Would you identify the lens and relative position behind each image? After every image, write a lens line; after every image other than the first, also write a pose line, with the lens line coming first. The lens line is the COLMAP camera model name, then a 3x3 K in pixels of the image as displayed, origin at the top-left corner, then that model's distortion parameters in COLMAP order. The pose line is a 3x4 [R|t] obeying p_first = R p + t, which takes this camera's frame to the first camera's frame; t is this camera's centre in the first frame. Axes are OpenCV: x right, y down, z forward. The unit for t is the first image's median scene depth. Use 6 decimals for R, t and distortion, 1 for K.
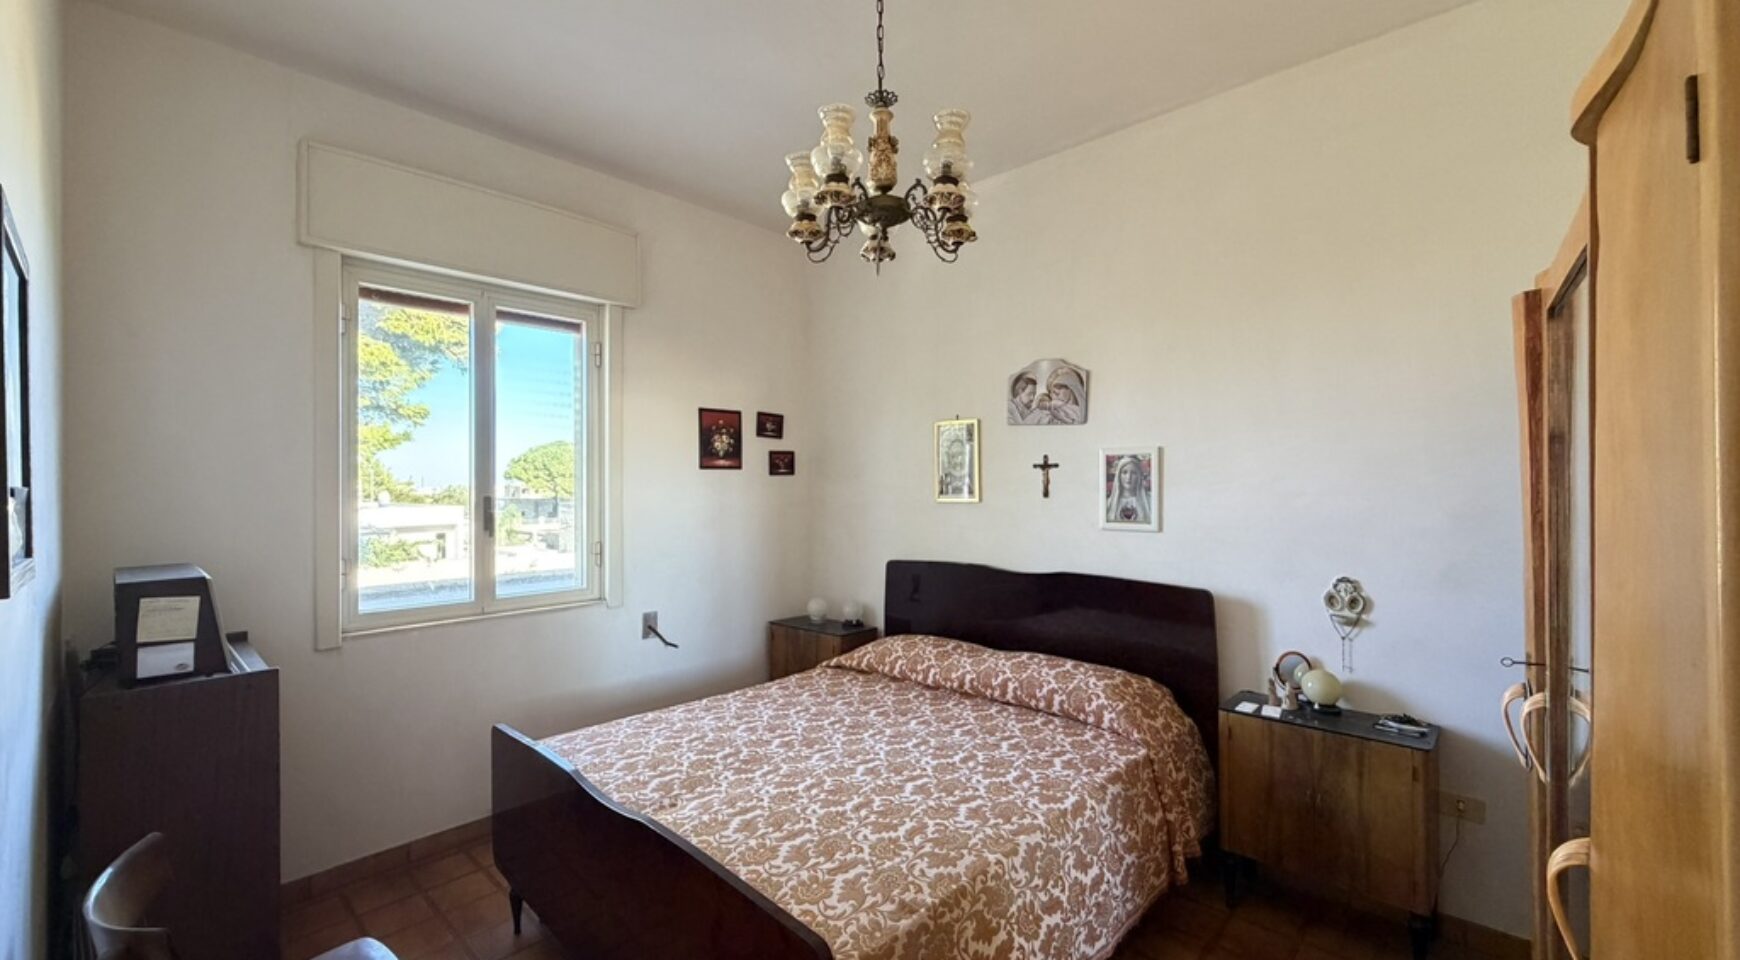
lens RADIAL K [[693.4, 0, 864.5], [0, 693.4, 481.5], [0, 0, 1]] dist [0.003264, -0.000886]
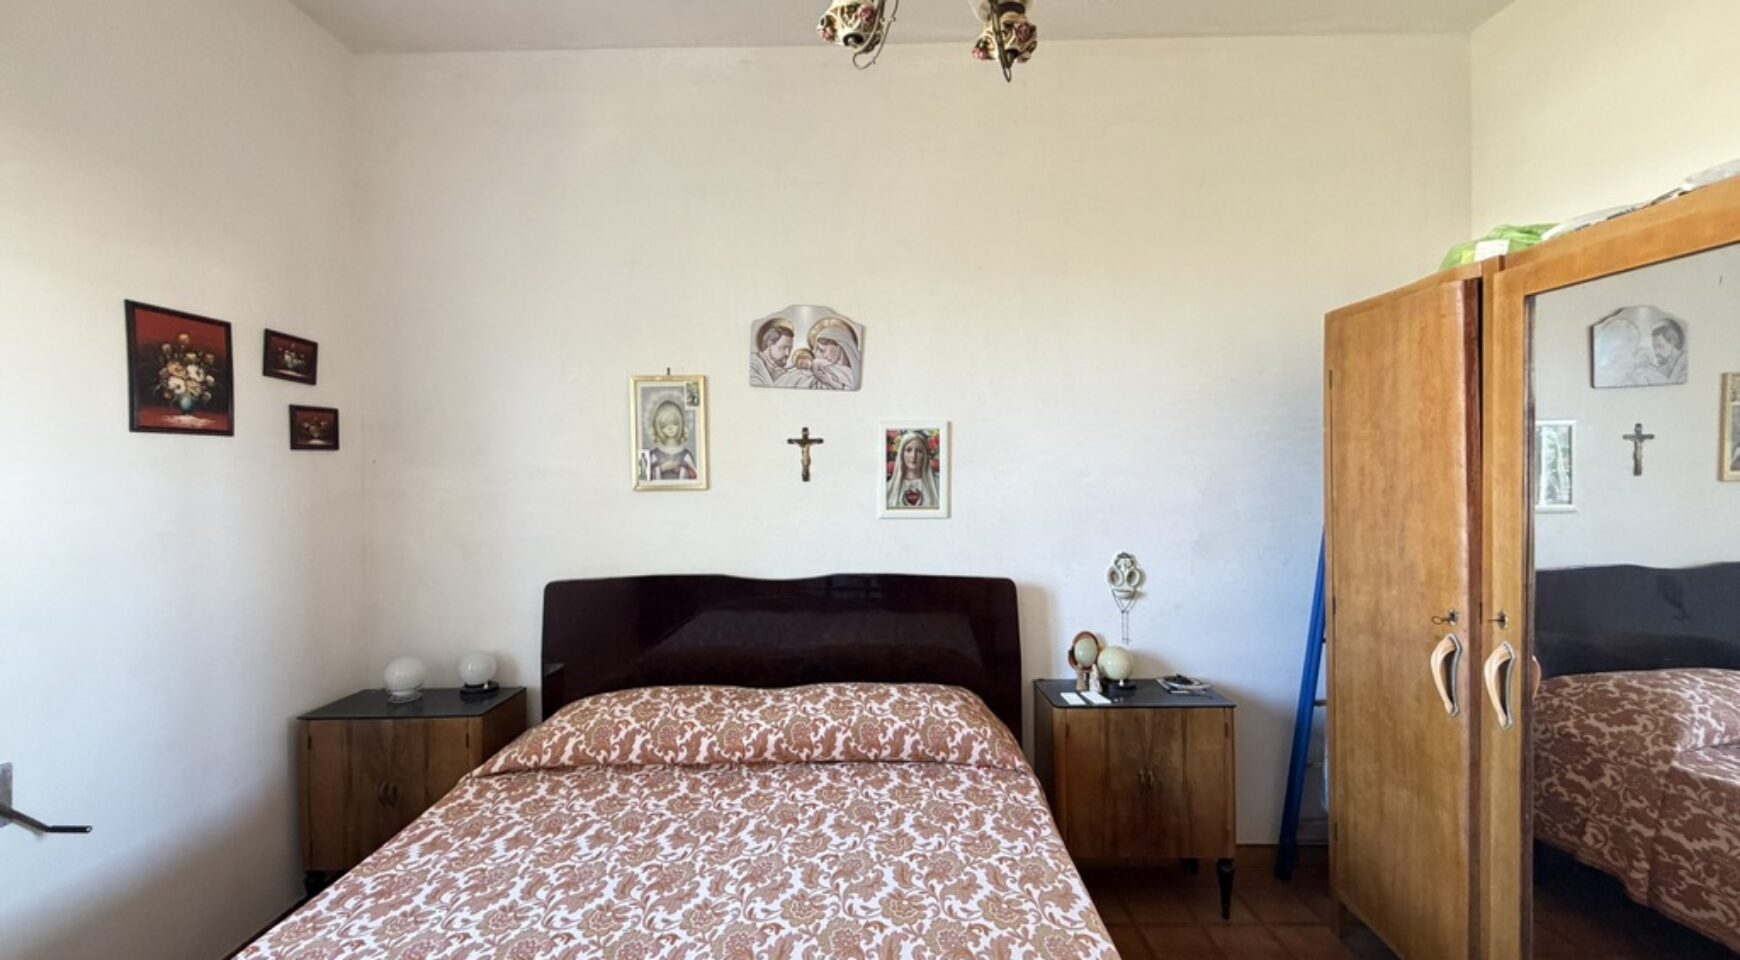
lens RADIAL K [[693.4, 0, 865.8], [0, 693.4, 480.6], [0, 0, 1]] dist [0.003264, -0.000886]
pose [[0.740647, -0.010807, 0.671808, -0.232244], [0.002373, 0.999906, 0.013469, 0.012642], [-0.671890, -0.008382, 0.740603, 0.398352]]
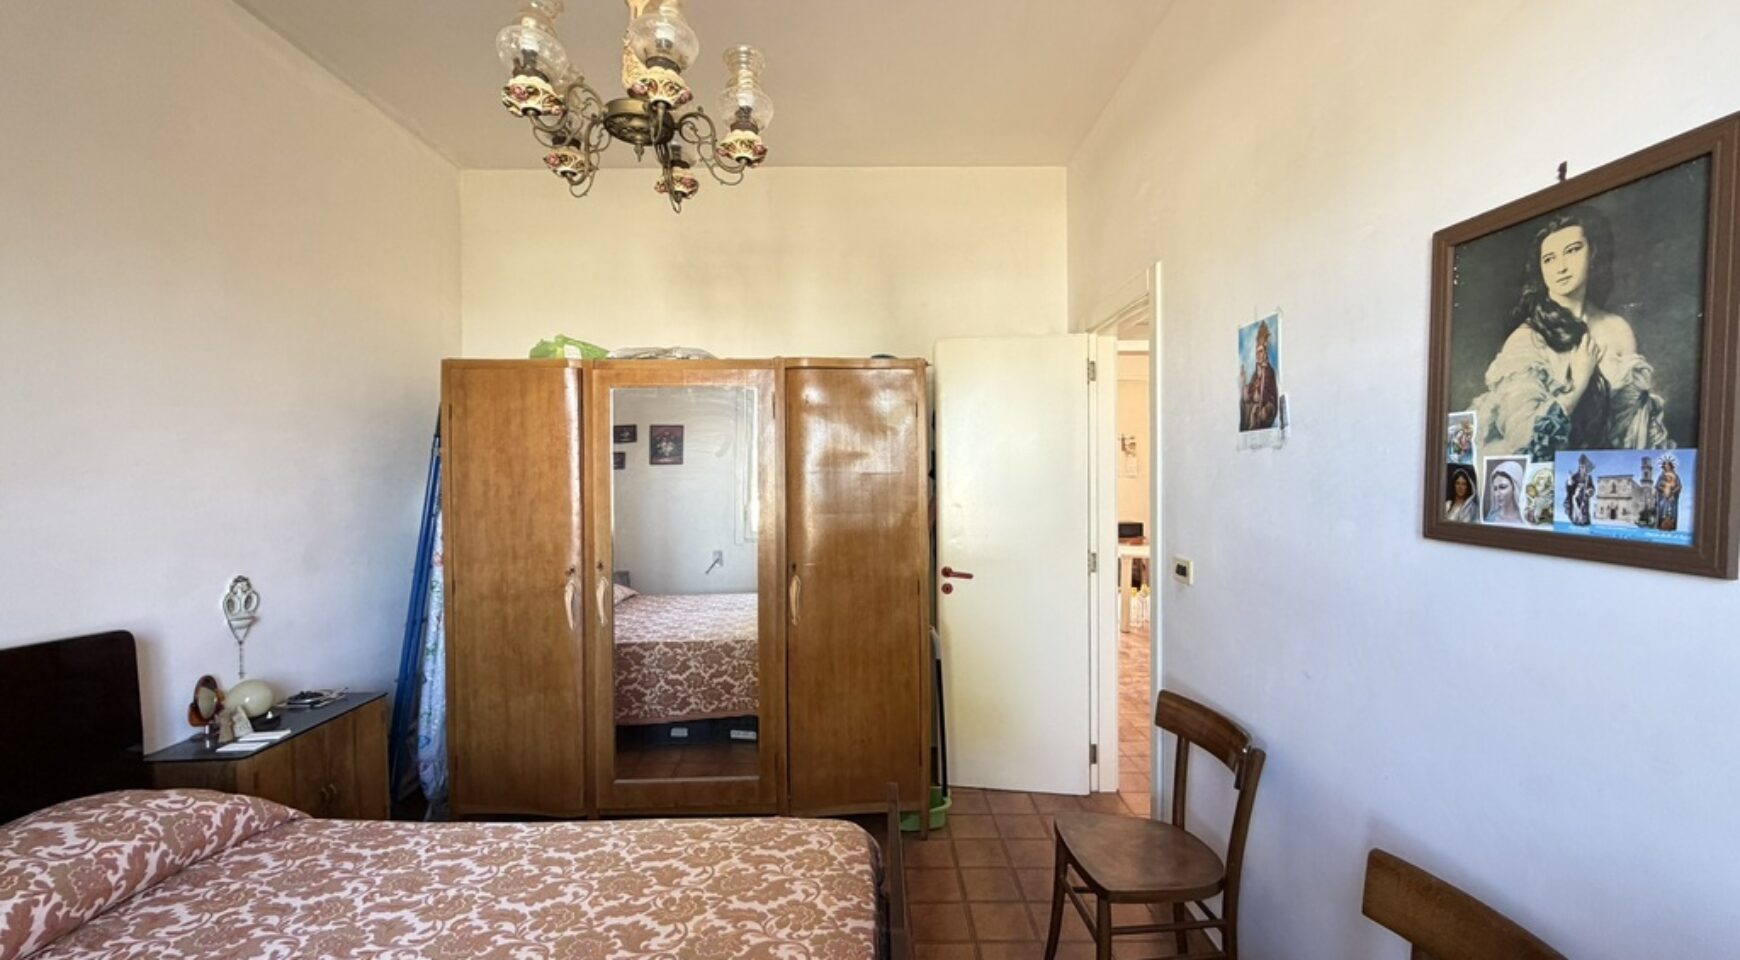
lens RADIAL K [[693.4, 0, 865.8], [0, 693.4, 478.9], [0, 0, 1]] dist [0.003264, -0.000886]
pose [[-0.678303, 0.006489, 0.734754, -0.443797], [0.008551, 0.999963, -0.000936, 0.013800], [-0.734733, 0.005648, -0.678333, 0.819458]]
